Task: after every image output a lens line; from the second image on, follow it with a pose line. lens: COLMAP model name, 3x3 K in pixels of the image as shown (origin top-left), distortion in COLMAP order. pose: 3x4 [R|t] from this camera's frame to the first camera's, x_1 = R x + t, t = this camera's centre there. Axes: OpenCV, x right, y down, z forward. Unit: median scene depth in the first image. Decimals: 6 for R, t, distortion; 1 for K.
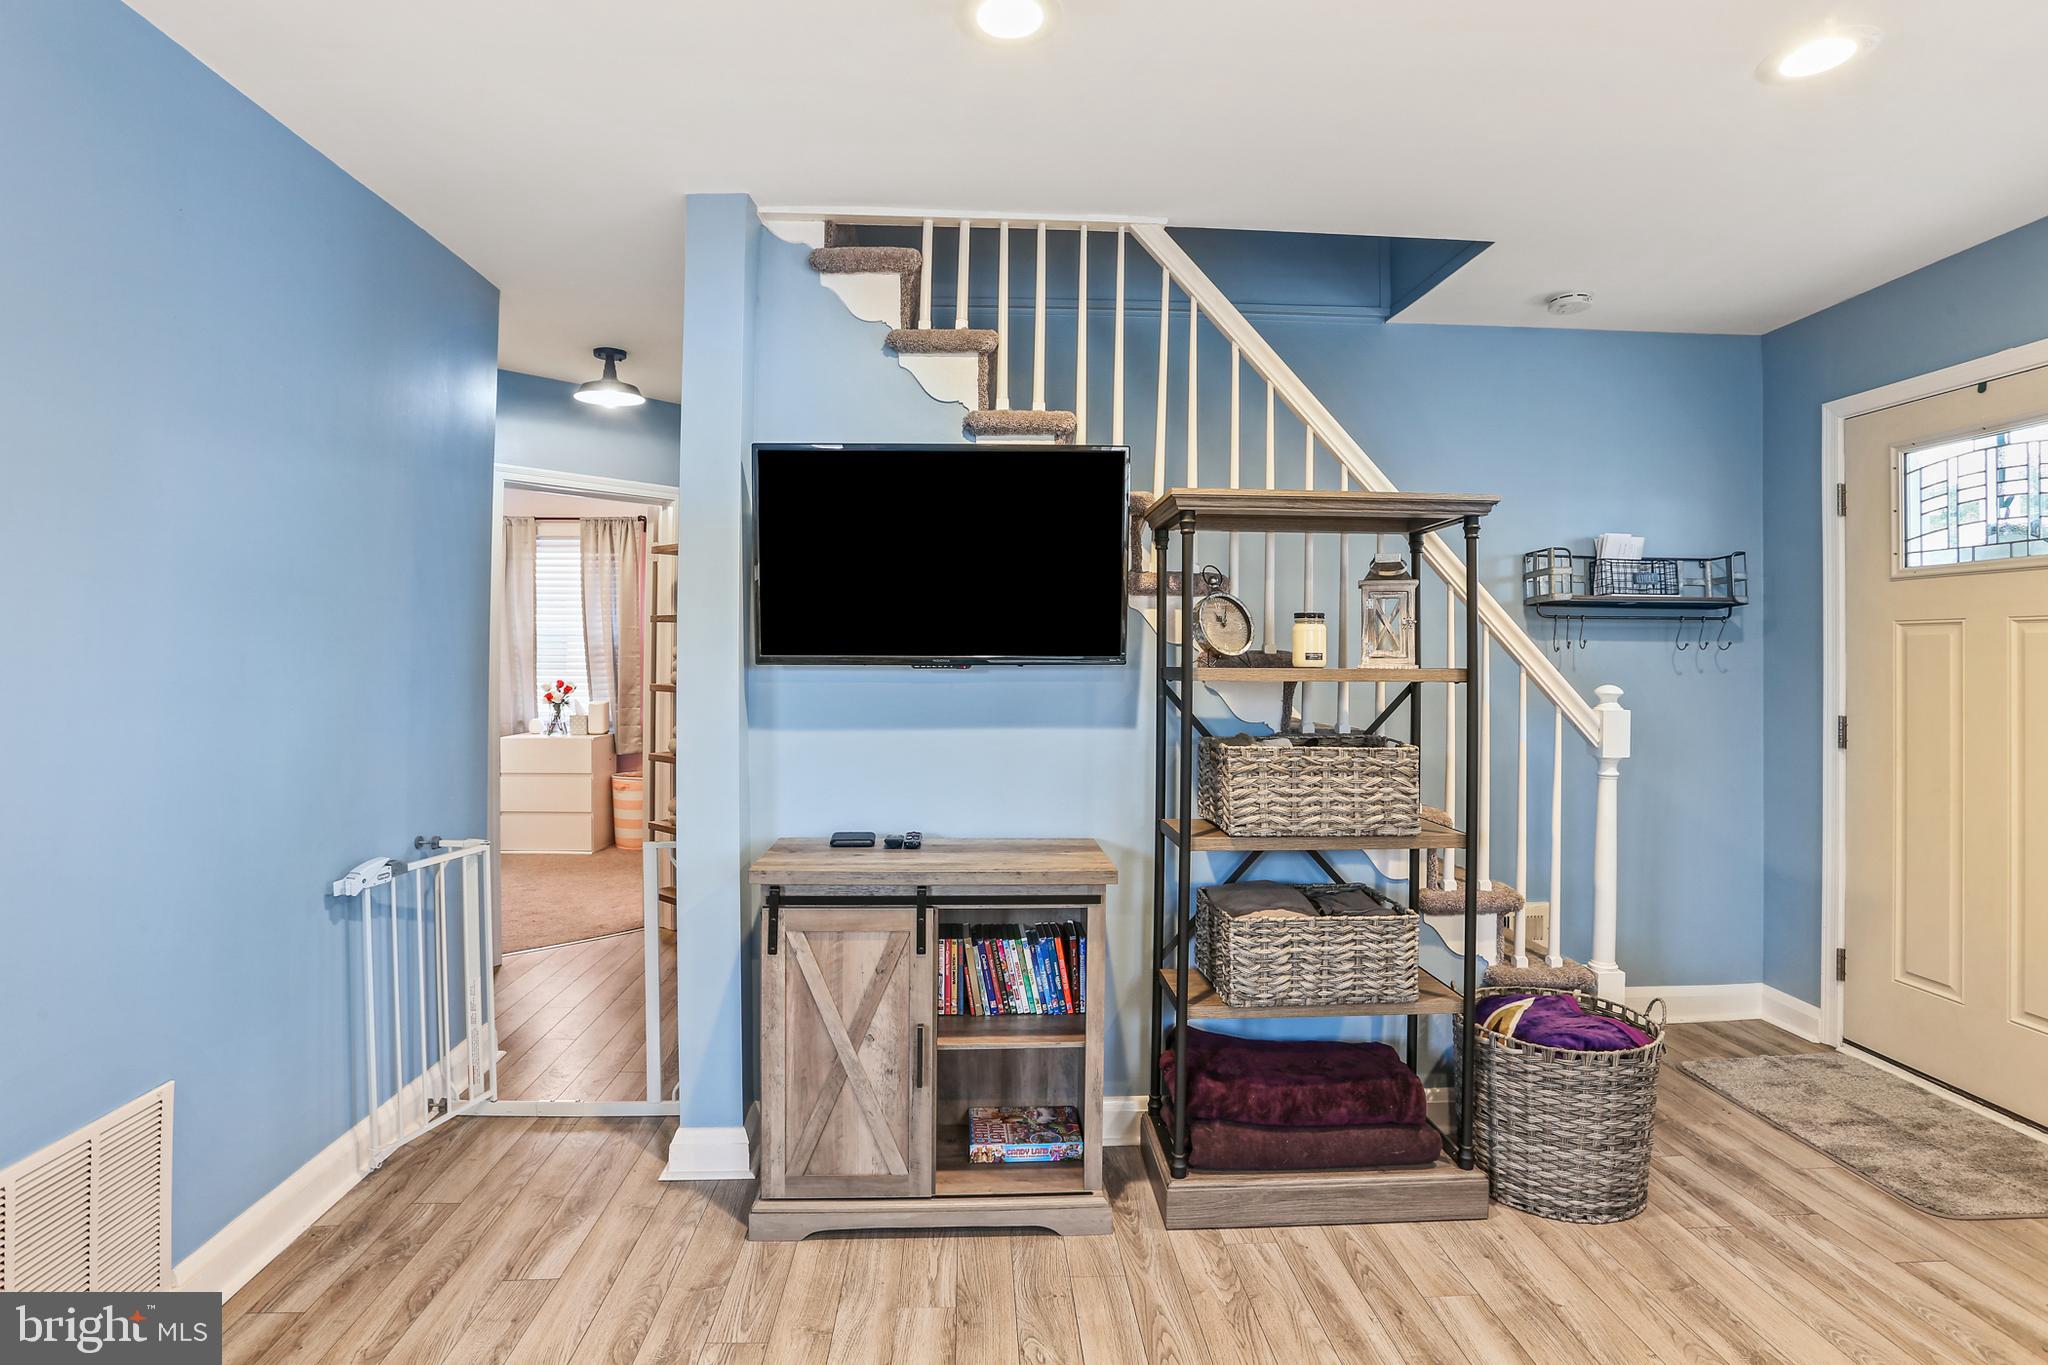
lens RADIAL K [[1020.4, 0, 1002.0], [0, 1020.4, 649.5], [0, 0, 1]] dist [-0.062533, 0.022561]
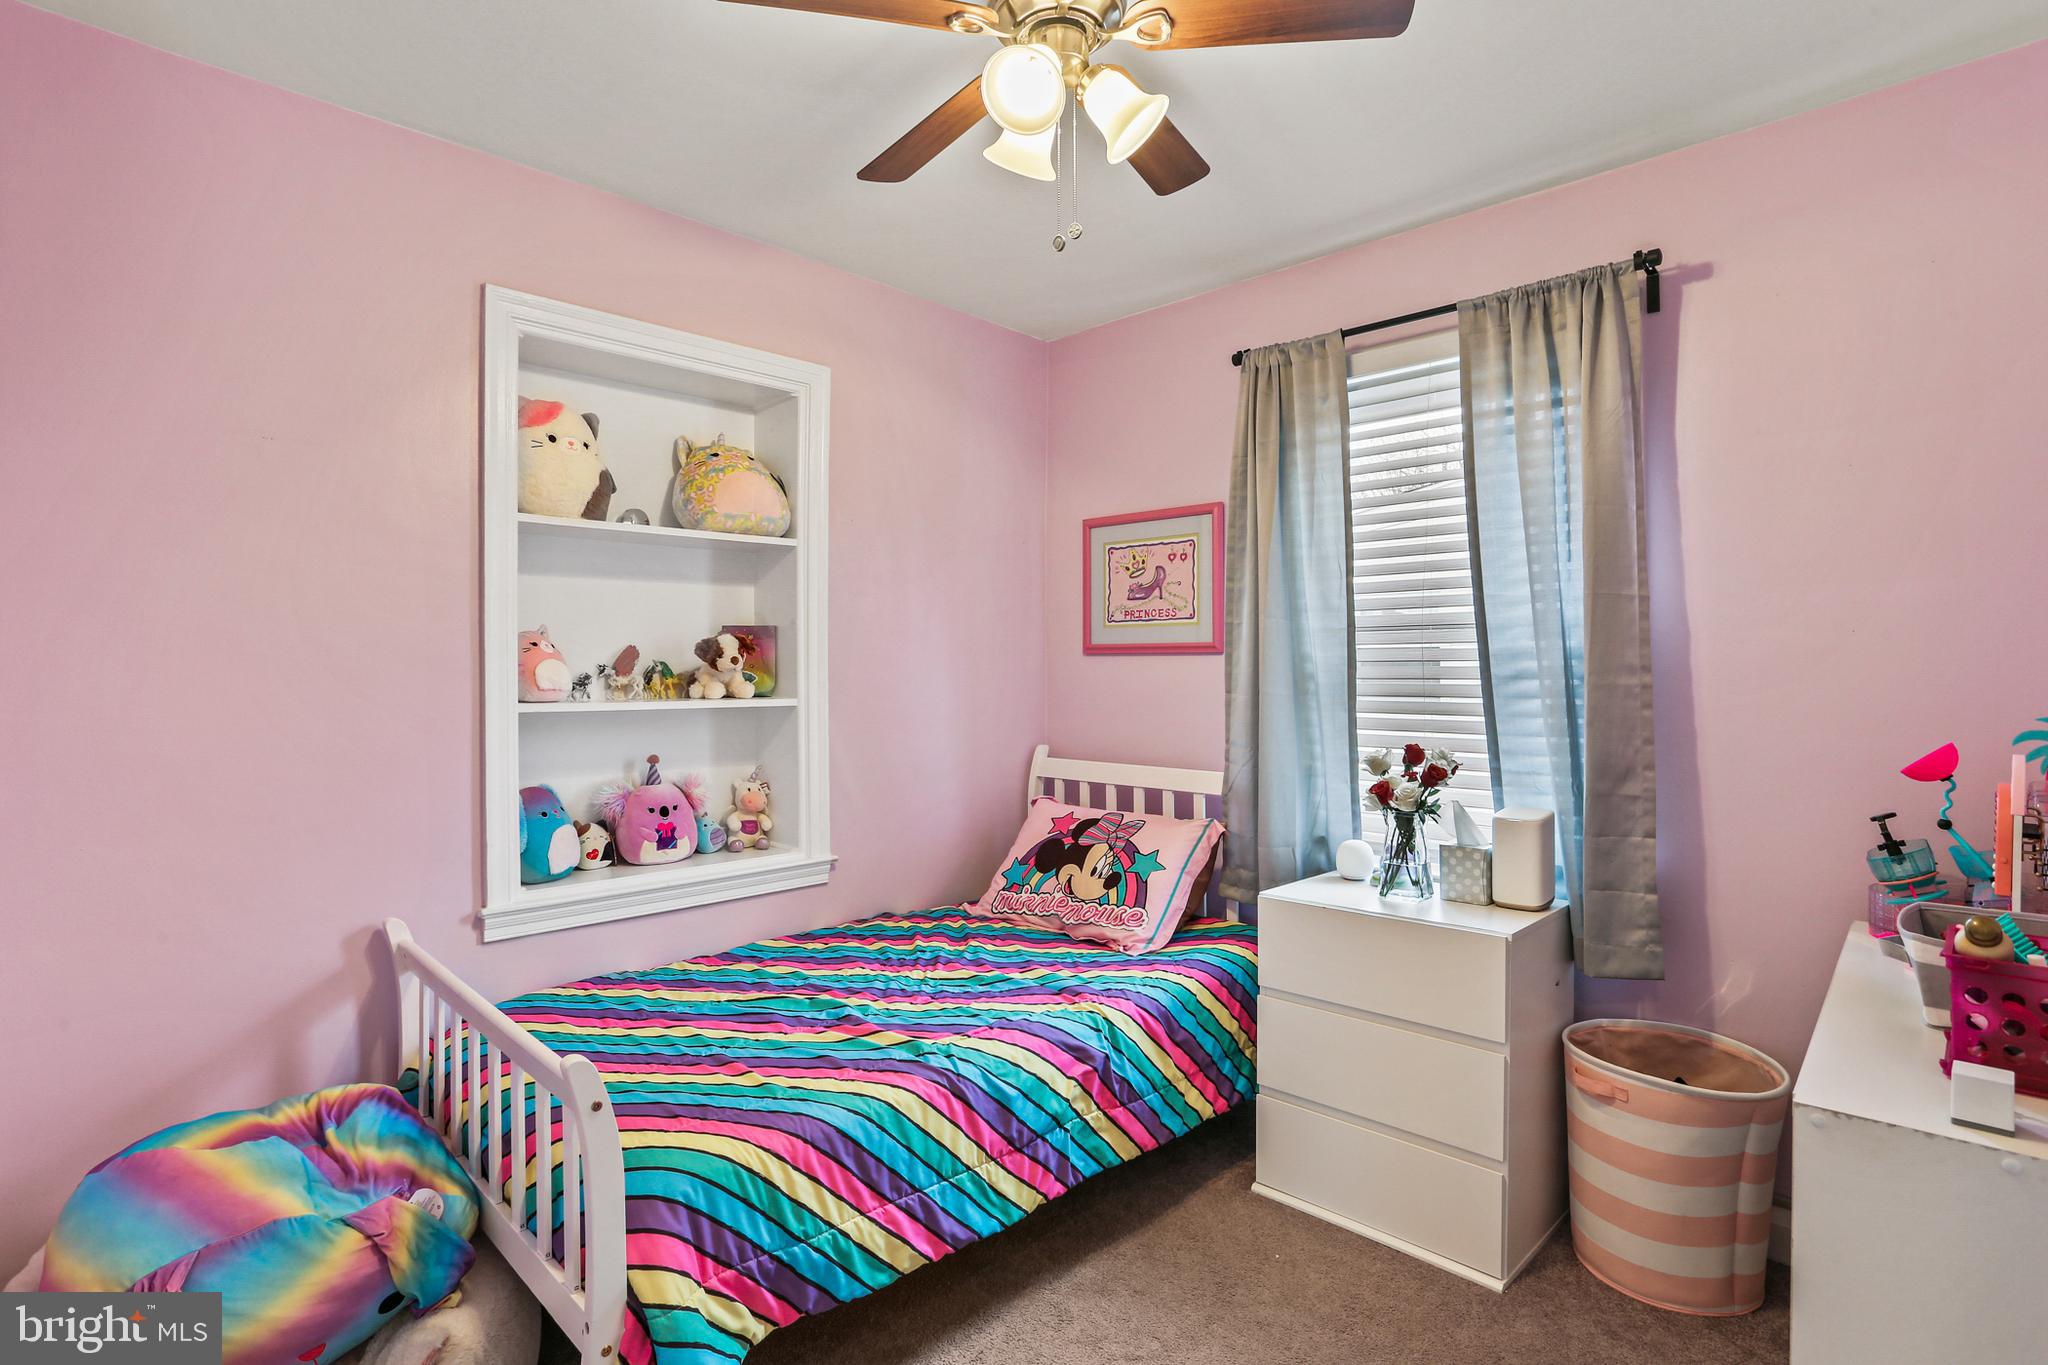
lens RADIAL K [[1020.4, 0, 1003.7], [0, 1020.4, 667.7], [0, 0, 1]] dist [-0.062533, 0.022561]
pose [[0.683153, -0.009846, -0.730209, -0.267232], [0.014566, 0.999894, 0.000145, -0.000489], [0.730130, -0.010735, 0.683224, 0.631517]]
